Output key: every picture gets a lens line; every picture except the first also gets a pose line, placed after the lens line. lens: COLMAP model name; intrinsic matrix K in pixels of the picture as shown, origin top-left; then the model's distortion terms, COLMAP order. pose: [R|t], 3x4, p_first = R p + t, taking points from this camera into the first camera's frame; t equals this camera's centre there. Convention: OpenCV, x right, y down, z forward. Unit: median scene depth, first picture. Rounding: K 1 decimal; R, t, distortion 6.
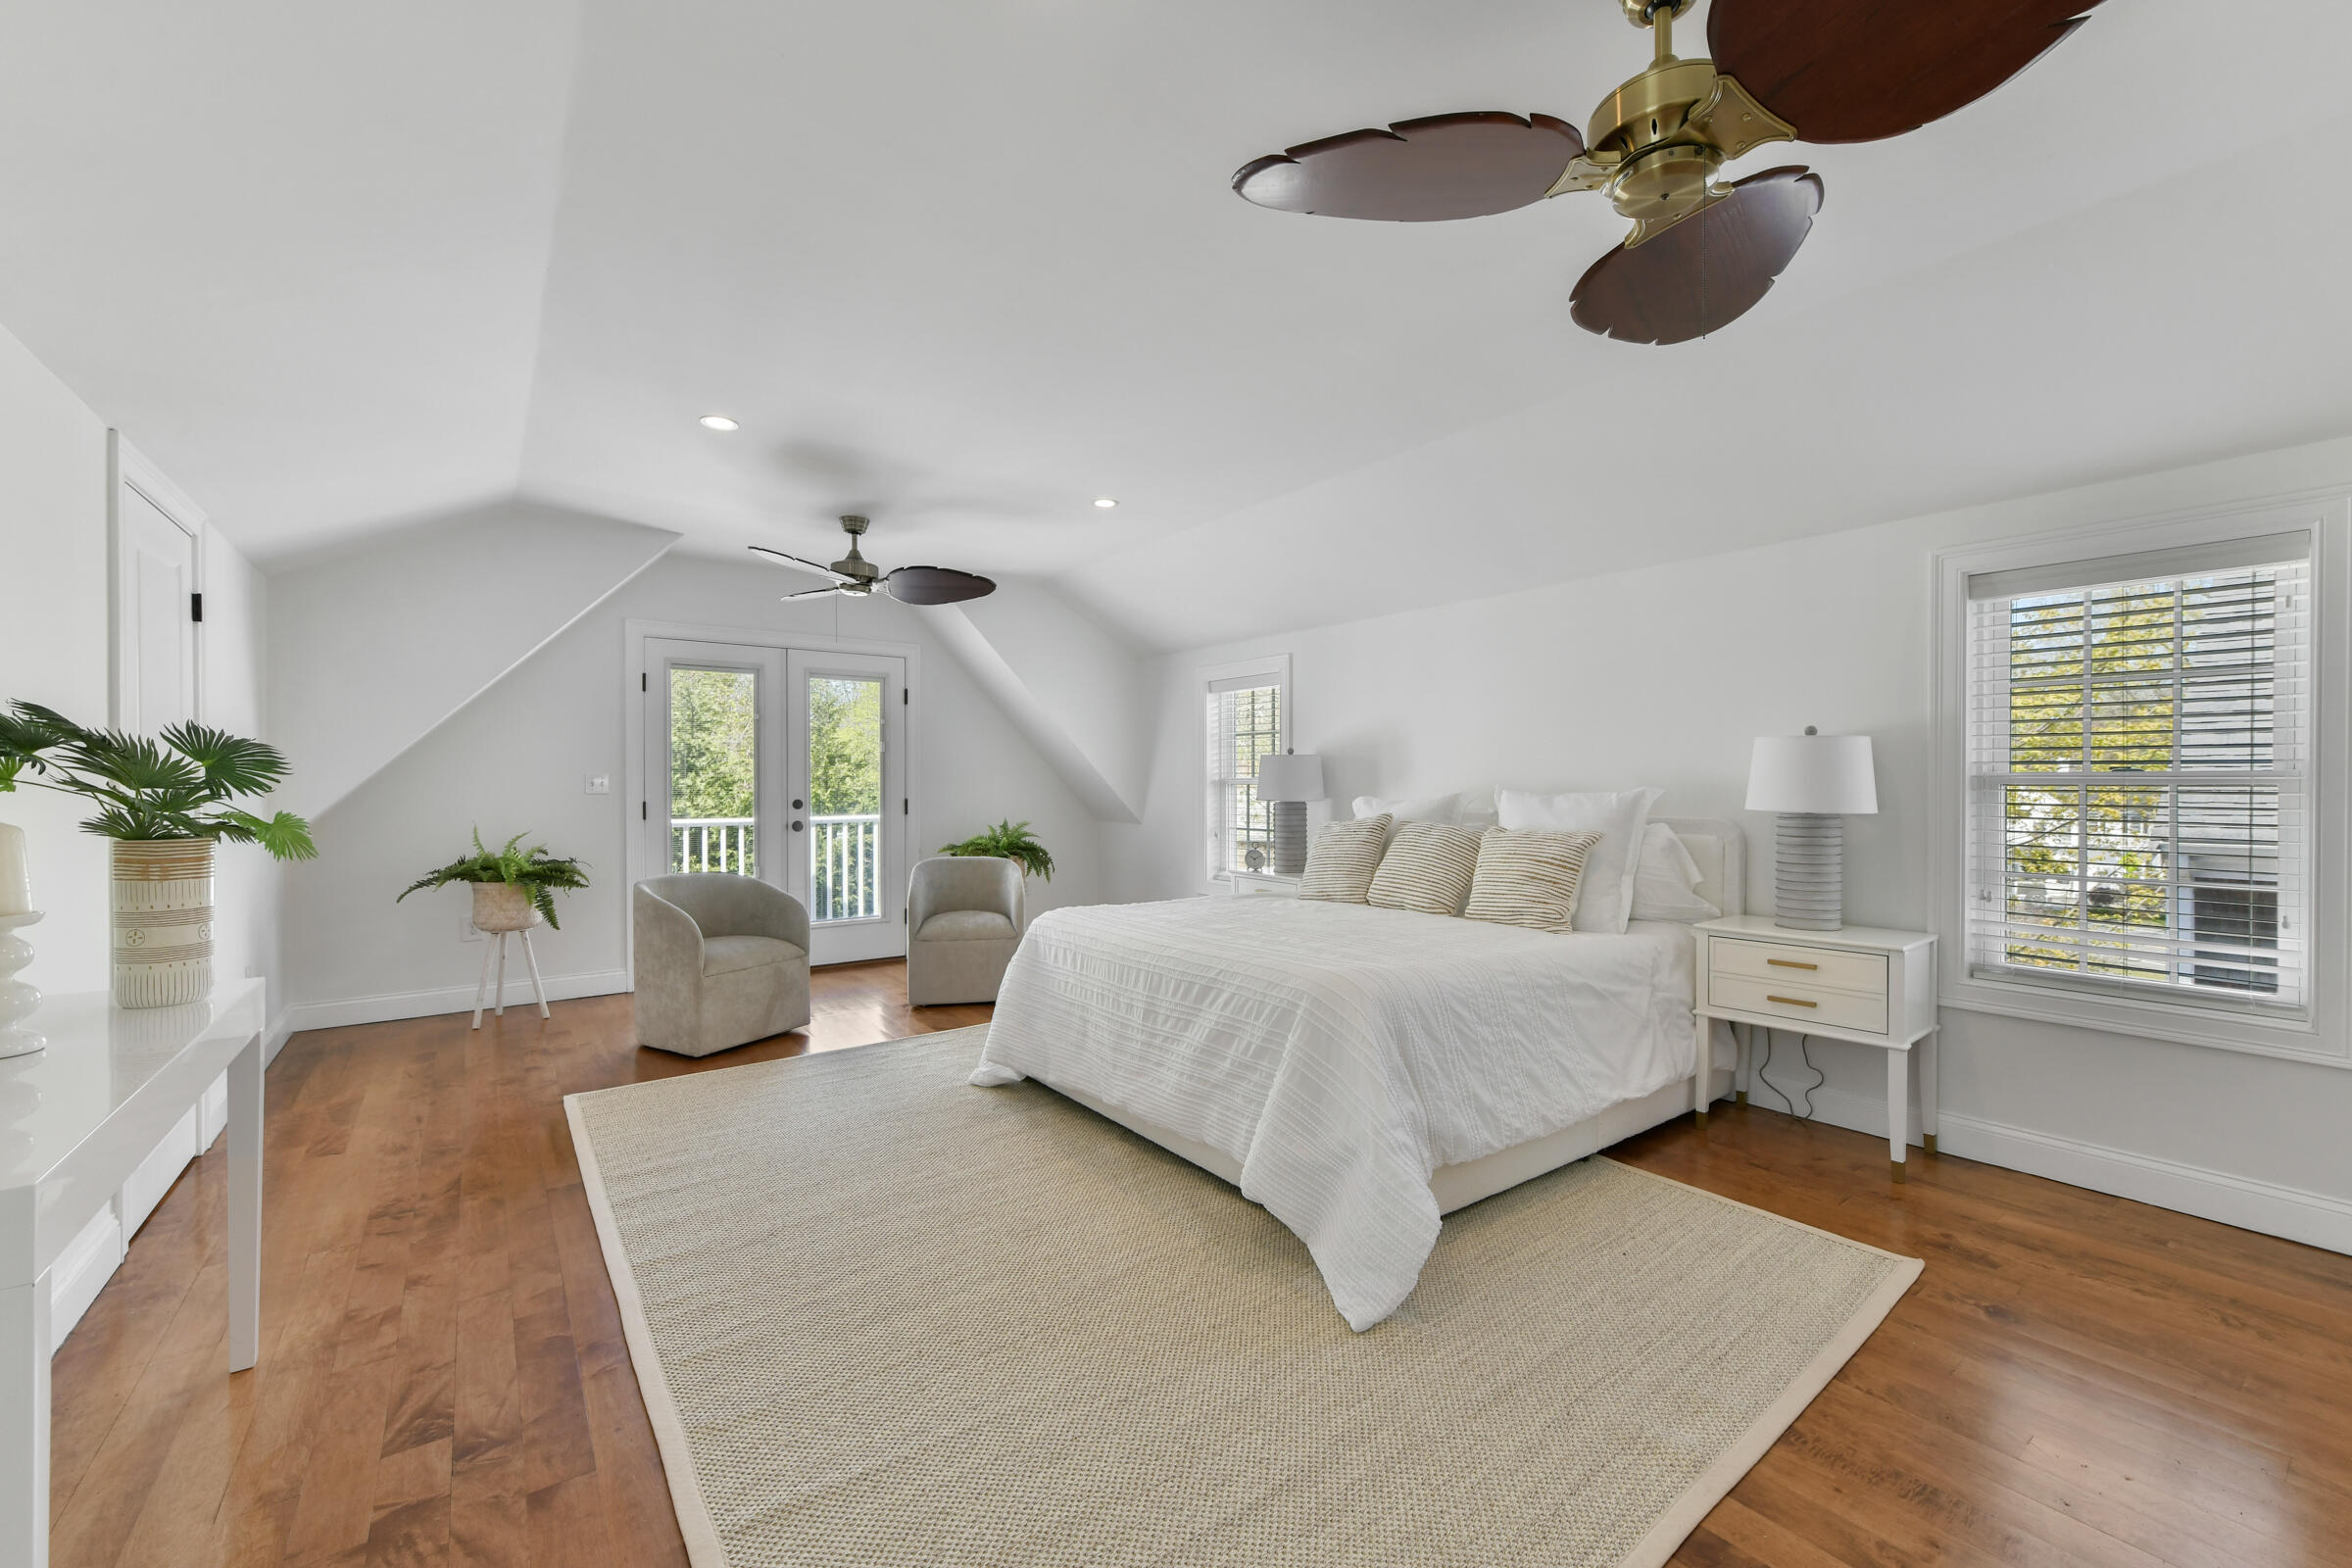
lens RADIAL K [[951.5, 0, 1178.0], [0, 951.5, 792.4], [0, 0, 1]] dist [0.000388, 0.001727]
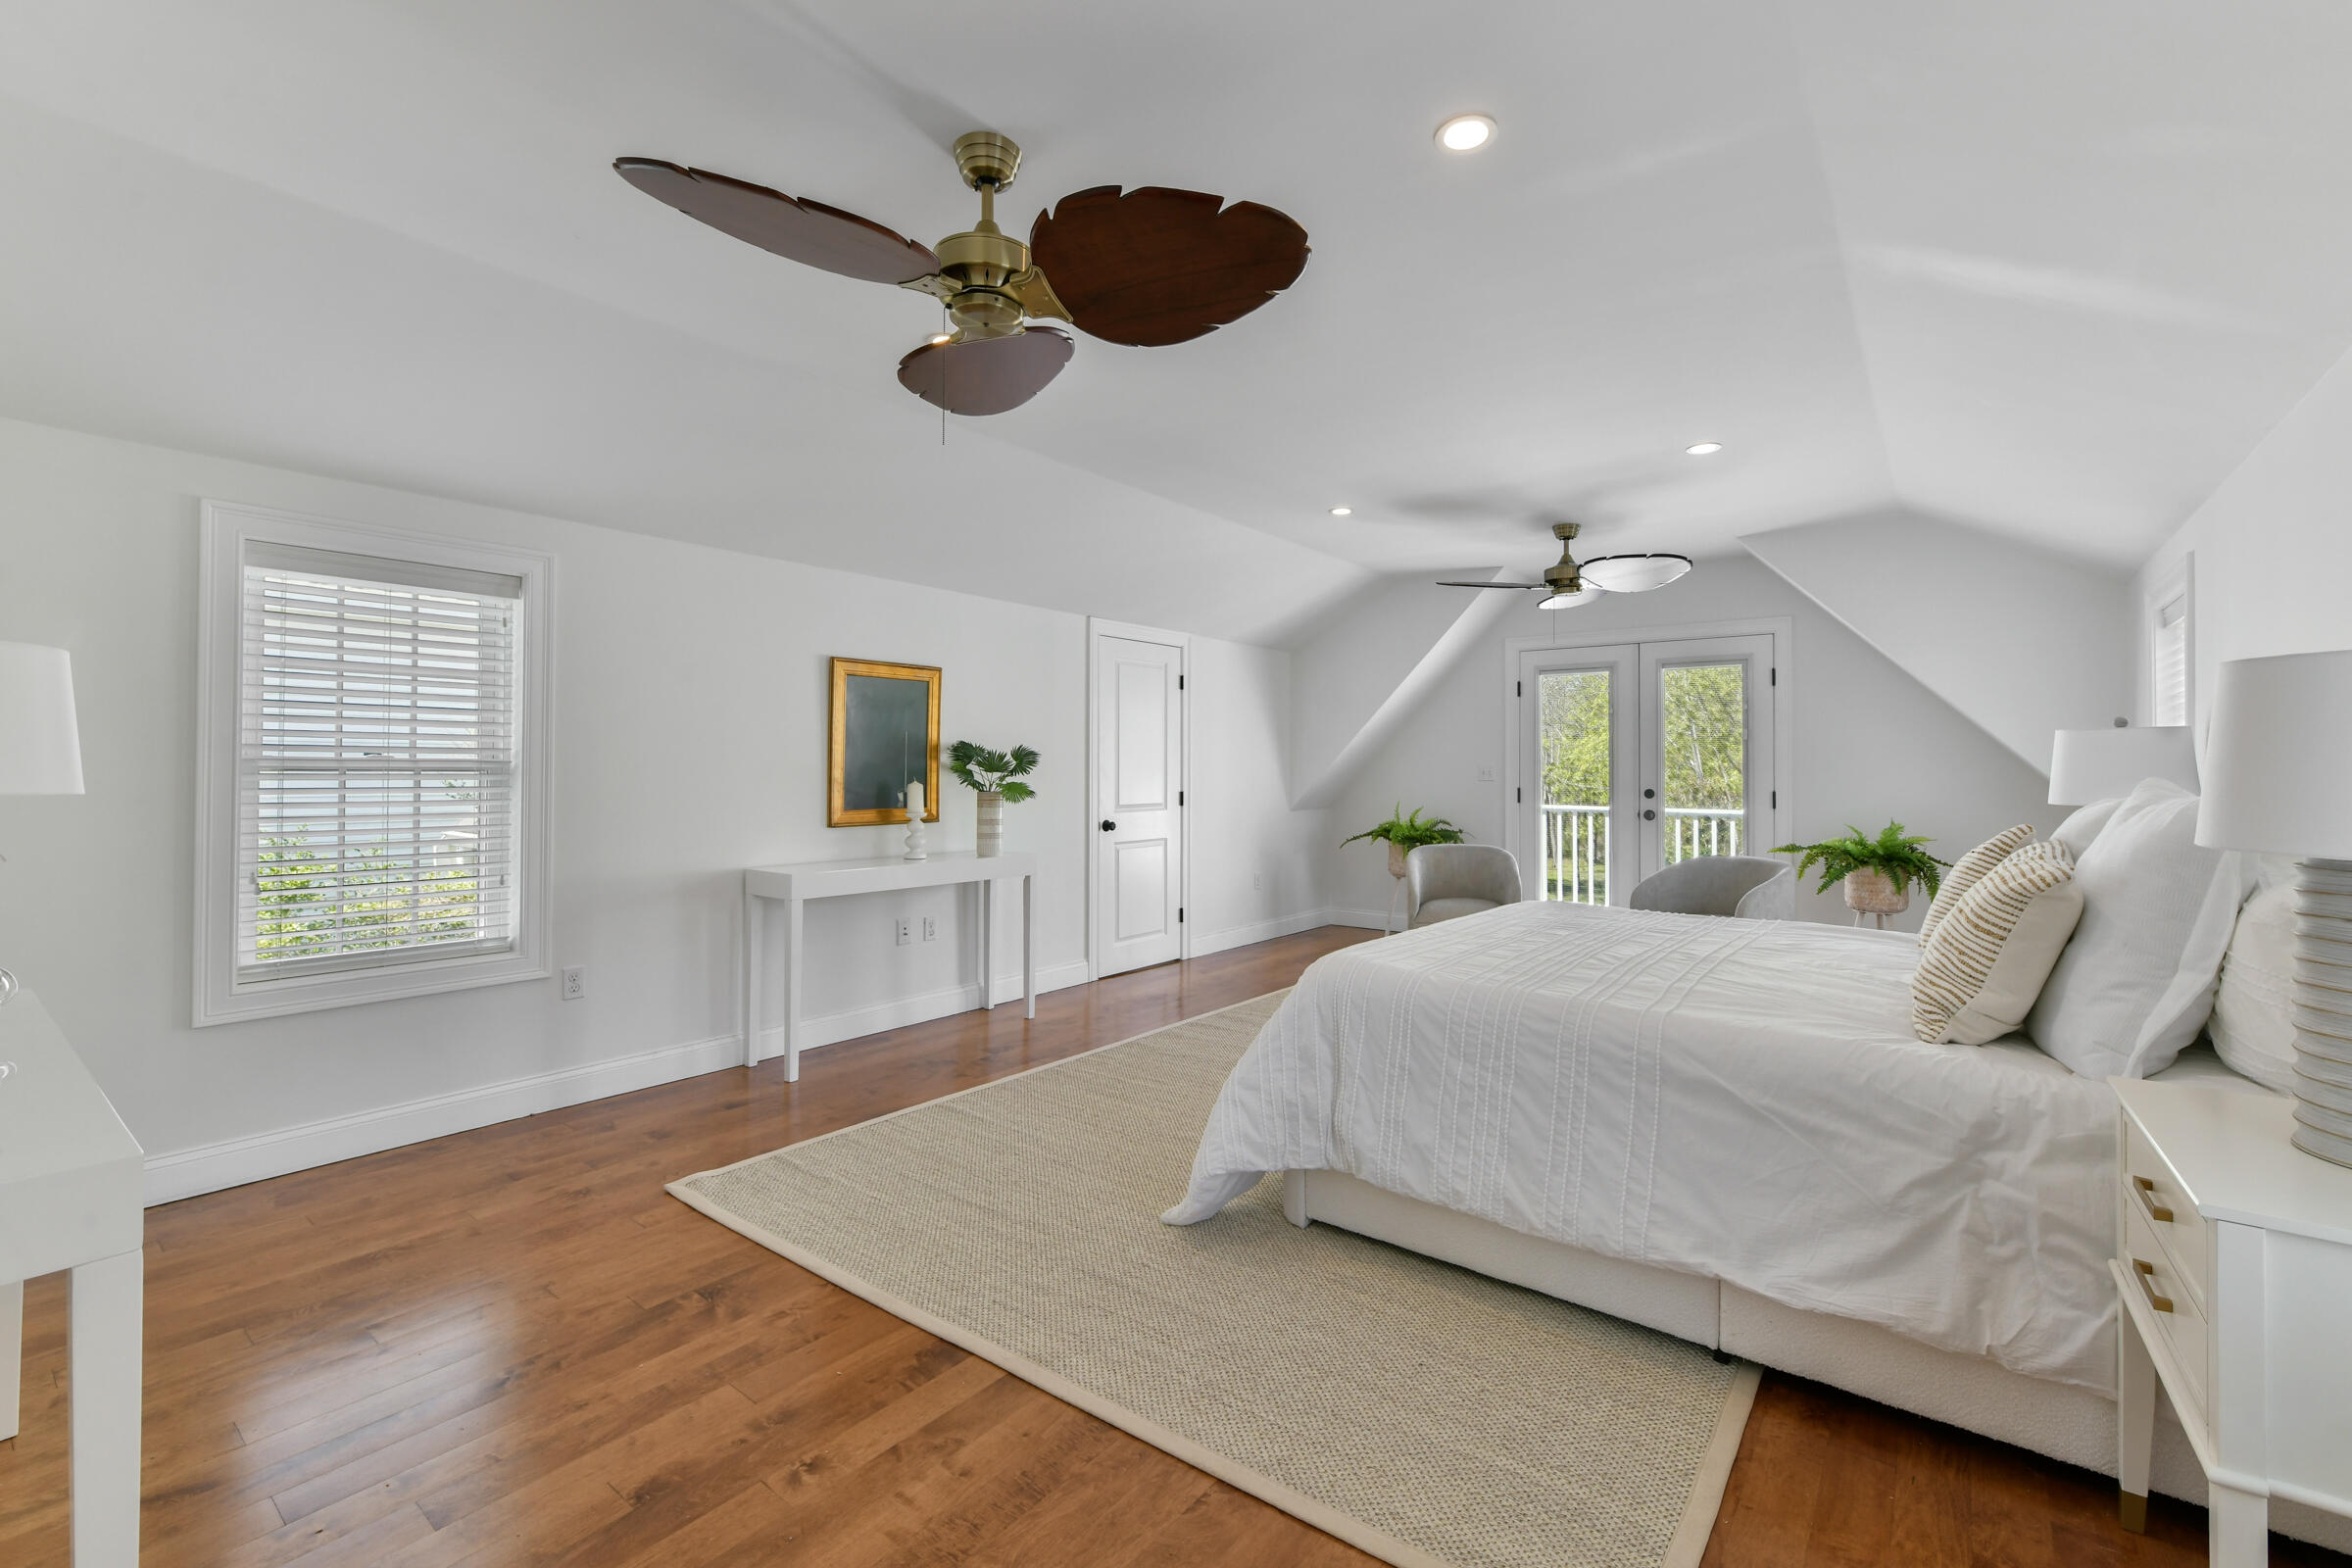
lens RADIAL K [[991.0, 0, 1181.2], [0, 991.0, 762.4], [0, 0, 1]] dist [-0.000181, -0.000003]
pose [[0.269448, -0.006184, -0.962995, 0.612071], [-0.014921, 0.999833, -0.010596, -0.003205], [0.962899, 0.017224, 0.269310, 0.289378]]
